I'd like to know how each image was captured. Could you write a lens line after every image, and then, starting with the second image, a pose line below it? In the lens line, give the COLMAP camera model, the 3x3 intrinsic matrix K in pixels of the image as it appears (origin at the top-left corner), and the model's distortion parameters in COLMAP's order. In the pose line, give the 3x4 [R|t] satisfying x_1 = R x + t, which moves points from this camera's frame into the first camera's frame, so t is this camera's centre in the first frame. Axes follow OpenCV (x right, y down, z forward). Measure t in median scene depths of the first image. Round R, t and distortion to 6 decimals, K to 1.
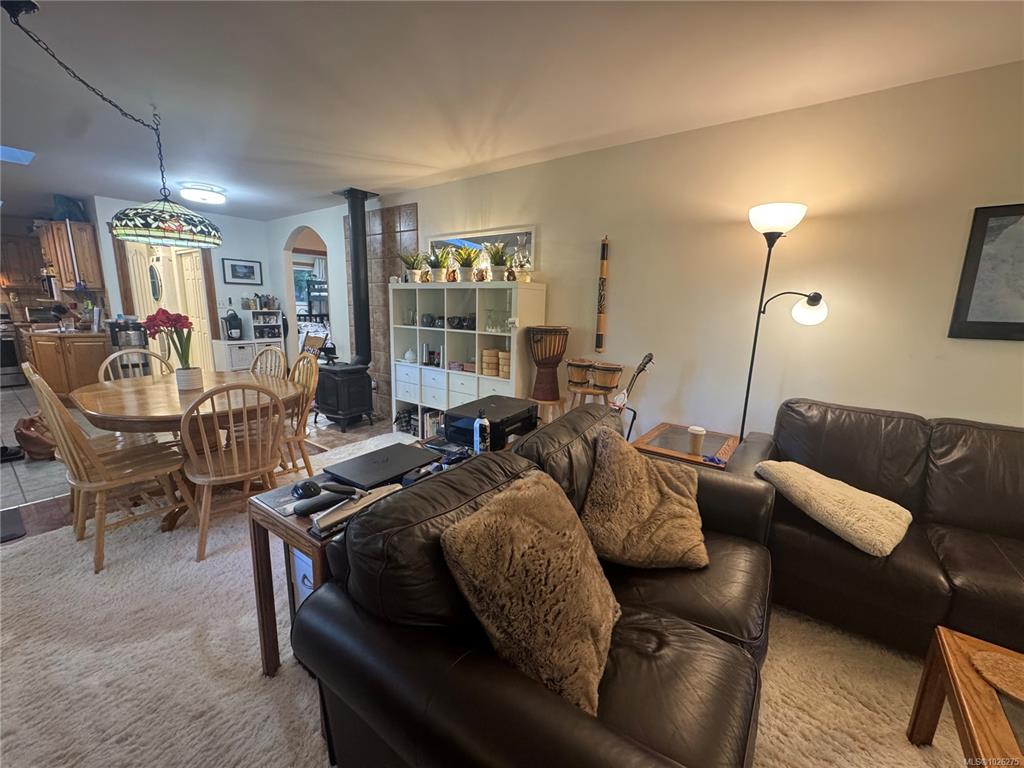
lens RADIAL K [[410.4, 0, 510.6], [0, 410.4, 383.7], [0, 0, 1]] dist [-0.003084, 0.000202]
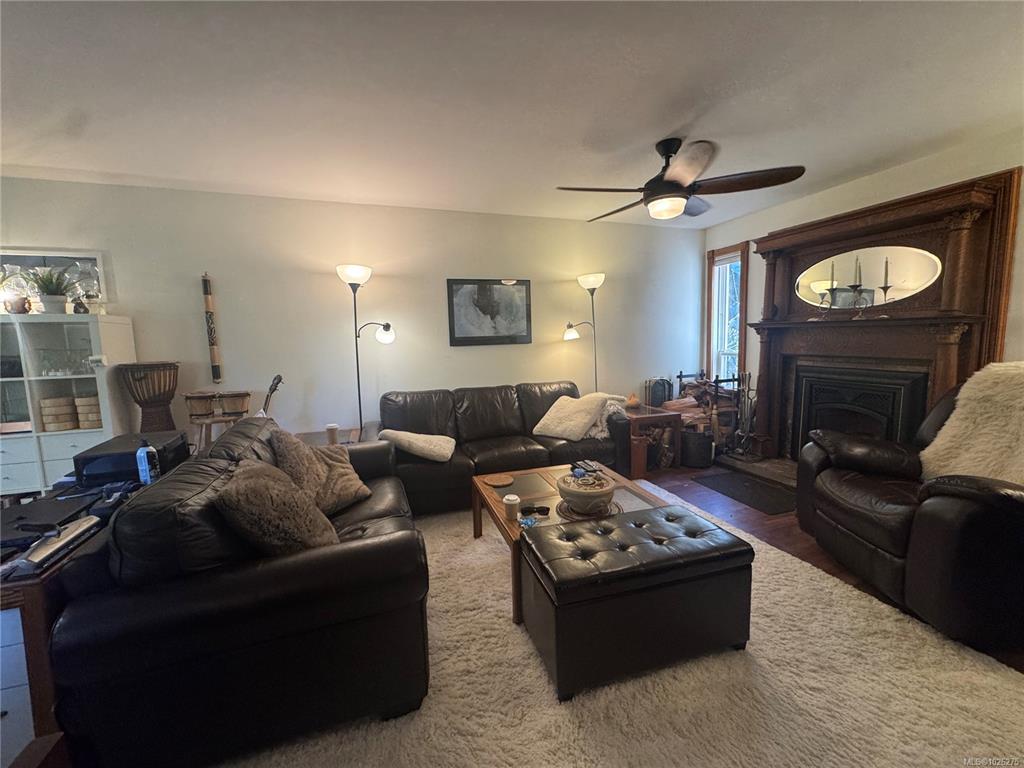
lens RADIAL K [[410.4, 0, 510.2], [0, 410.4, 383.9], [0, 0, 1]] dist [-0.003084, 0.000202]
pose [[0.573934, -0.126745, 0.809034, -0.270998], [0.191681, 0.981297, 0.017753, 0.066600], [-0.796152, 0.144888, 0.587494, -0.256530]]
